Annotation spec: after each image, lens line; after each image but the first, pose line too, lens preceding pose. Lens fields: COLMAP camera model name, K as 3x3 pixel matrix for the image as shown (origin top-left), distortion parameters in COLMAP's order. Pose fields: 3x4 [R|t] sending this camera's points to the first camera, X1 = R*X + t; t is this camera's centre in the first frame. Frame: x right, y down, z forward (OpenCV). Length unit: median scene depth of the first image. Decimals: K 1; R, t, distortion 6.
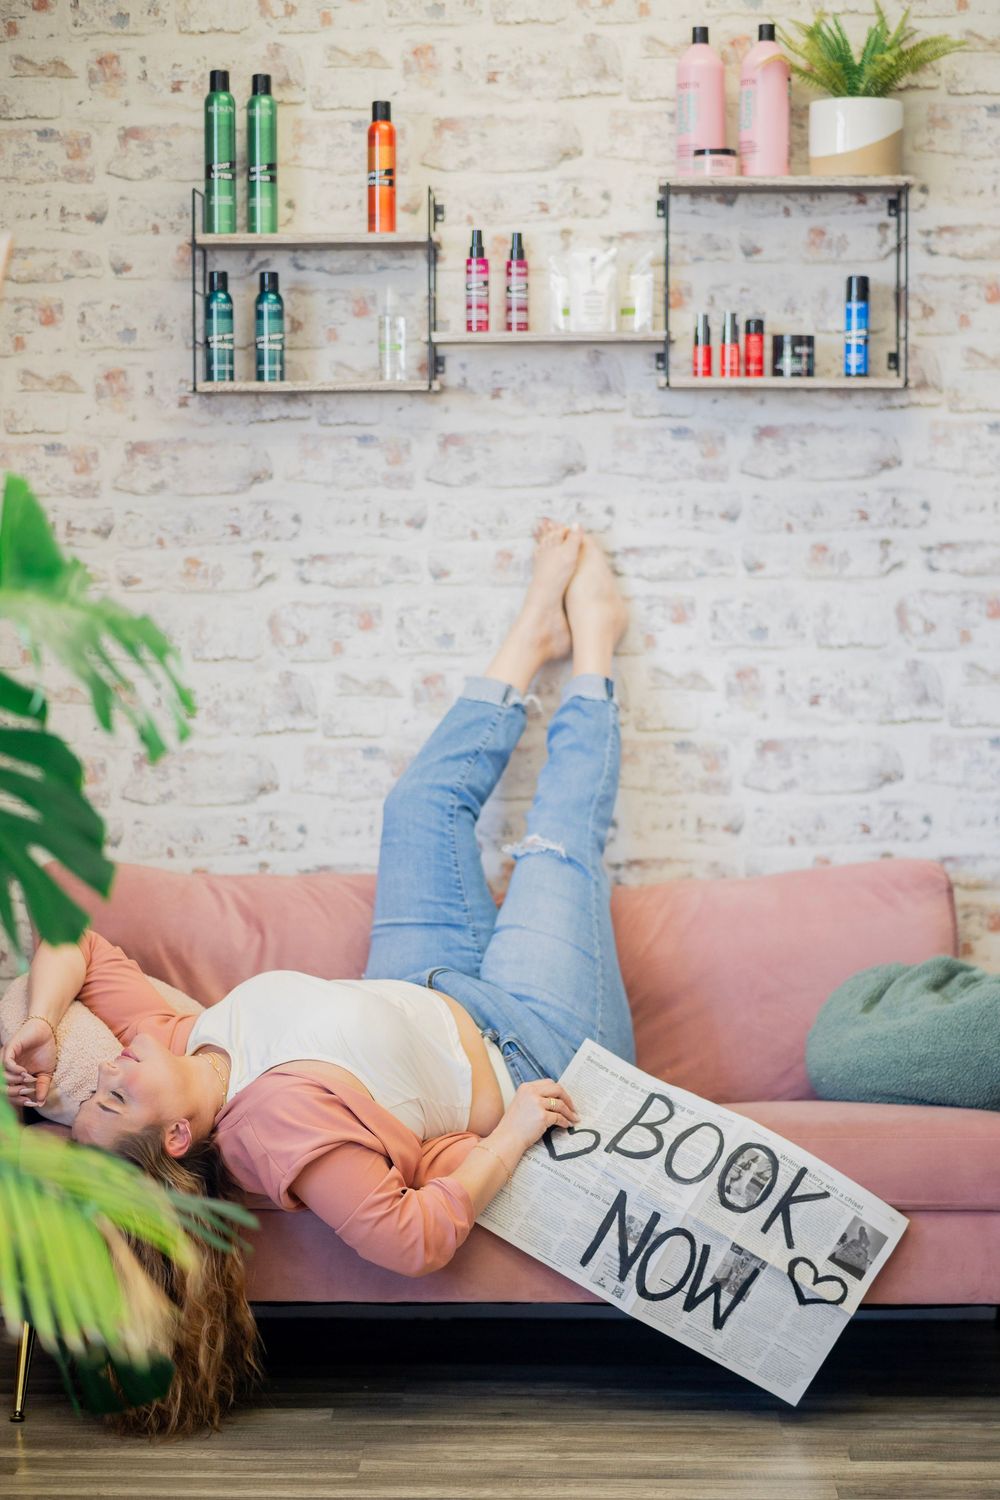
lens RADIAL K [[3575.5, 0, 500.0], [0, 3575.5, 750.0], [0, 0, 1]] dist [0.021322, -0.513754]
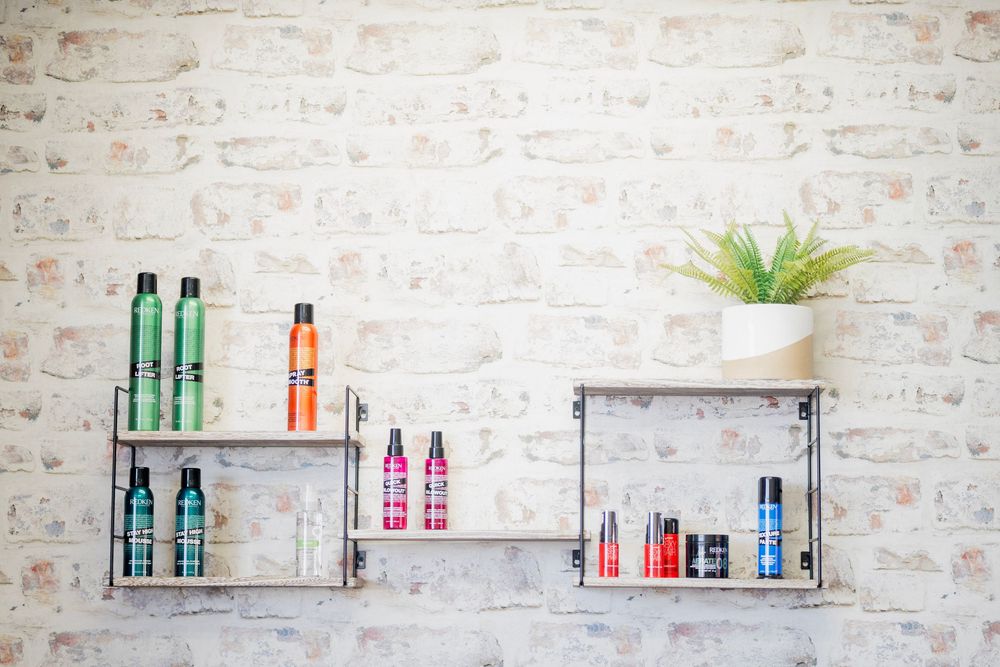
lens RADIAL K [[2383.7, 0, 500.0], [0, 2383.7, 333.5], [0, 0, 1]] dist [0.021322, -0.513754]
pose [[0.999887, 0.007716, -0.012928, 0.031508], [-0.009921, 0.983568, -0.180265, -0.049577], [0.011325, 0.180373, 0.983533, 0.324161]]
